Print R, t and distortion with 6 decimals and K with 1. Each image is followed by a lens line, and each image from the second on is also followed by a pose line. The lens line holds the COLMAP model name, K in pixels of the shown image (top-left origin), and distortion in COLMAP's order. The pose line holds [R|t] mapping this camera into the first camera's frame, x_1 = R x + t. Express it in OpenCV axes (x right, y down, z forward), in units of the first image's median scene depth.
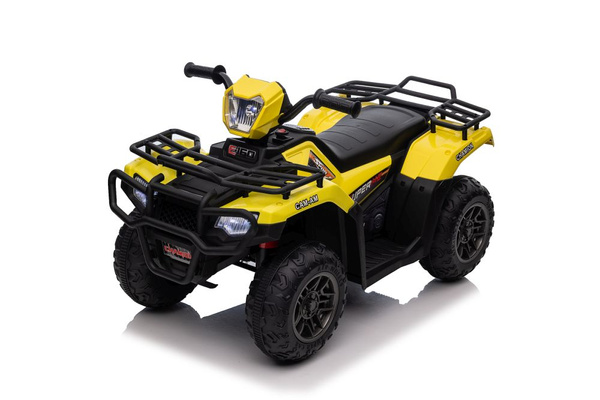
lens RADIAL K [[1263.6, 0, 300.0], [0, 1263.6, 200.0], [0, 0, 1]] dist [0.003788, 0.025296]
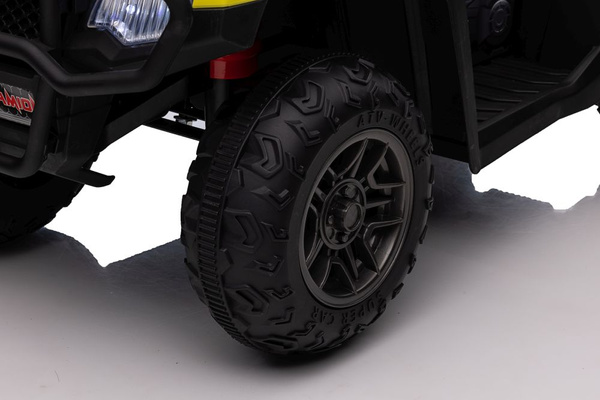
lens RADIAL K [[1808.0, 0, 300.0], [0, 1808.0, 200.0], [0, 0, 1]] dist [0.032919, -0.429784]
pose [[0.997993, -0.049794, -0.039118, 0.016947], [0.051813, 0.997279, 0.052434, 0.047626], [0.036400, -0.054355, 0.997858, 0.424198]]
